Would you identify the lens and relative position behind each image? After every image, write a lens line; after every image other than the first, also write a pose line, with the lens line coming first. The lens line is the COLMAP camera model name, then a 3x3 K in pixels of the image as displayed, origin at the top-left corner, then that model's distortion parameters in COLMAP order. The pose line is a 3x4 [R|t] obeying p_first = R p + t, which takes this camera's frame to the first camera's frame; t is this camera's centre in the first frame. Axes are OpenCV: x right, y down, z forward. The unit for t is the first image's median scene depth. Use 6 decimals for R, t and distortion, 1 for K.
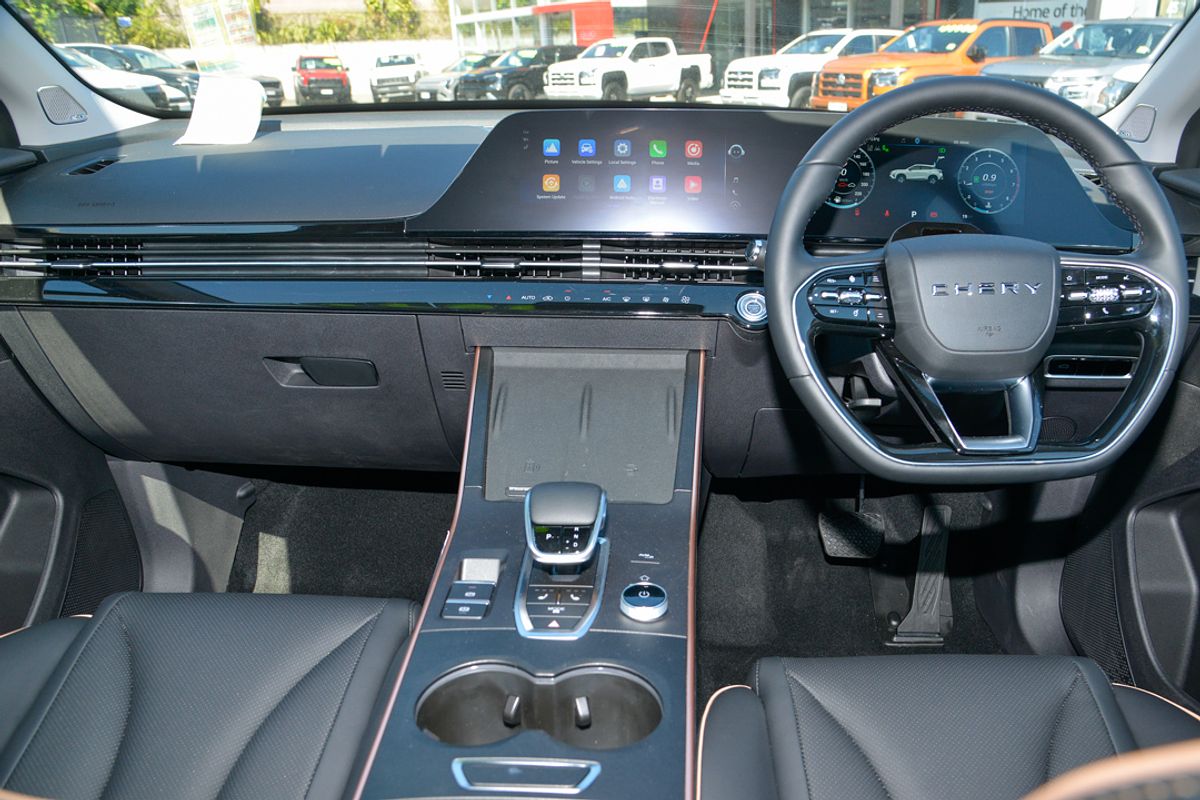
lens RADIAL K [[843.7, 0, 636.6], [0, 843.7, 445.7], [0, 0, 1]] dist [-0.129152, 0.066974]
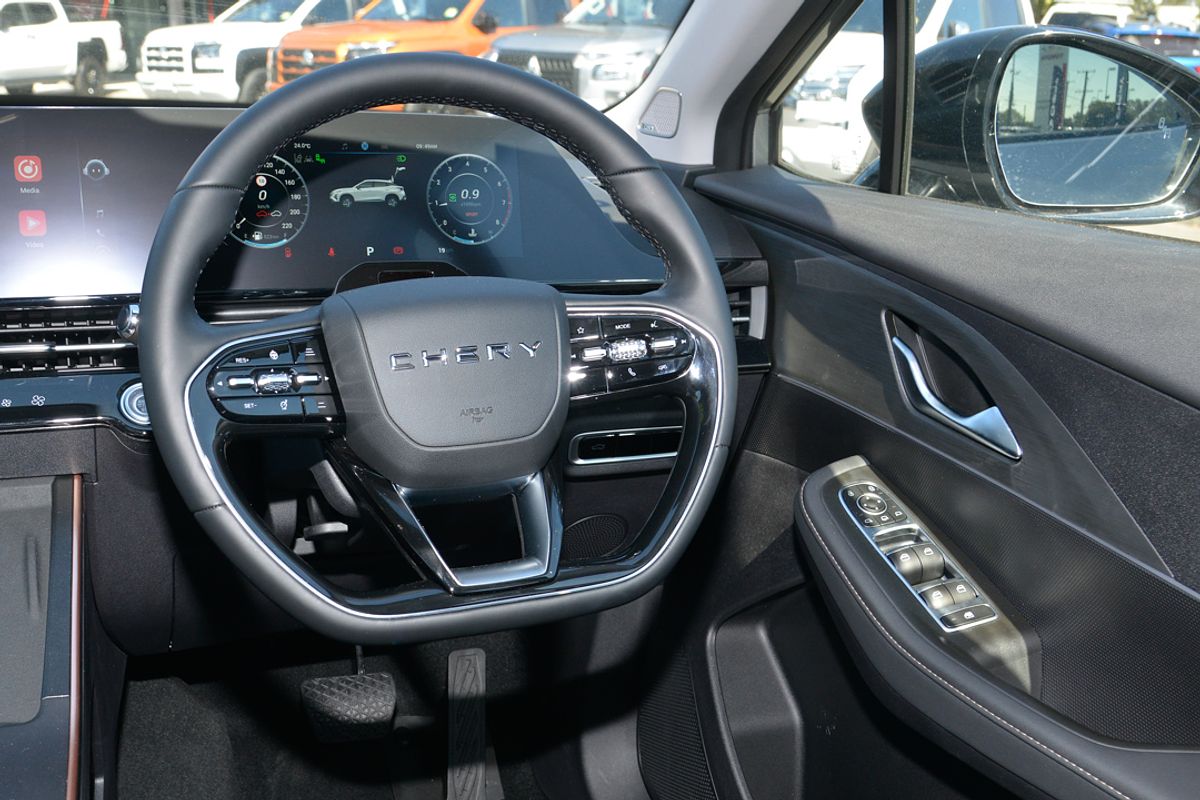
lens RADIAL K [[1015.4, 0, 598.7], [0, 1015.4, 467.3], [0, 0, 1]] dist [-0.063185, 0.021816]
pose [[0.939599, -0.104638, 0.325890, 0.221805], [0.114866, 0.993305, -0.012245, -0.066752], [-0.322427, 0.048939, 0.945328, 0.139358]]
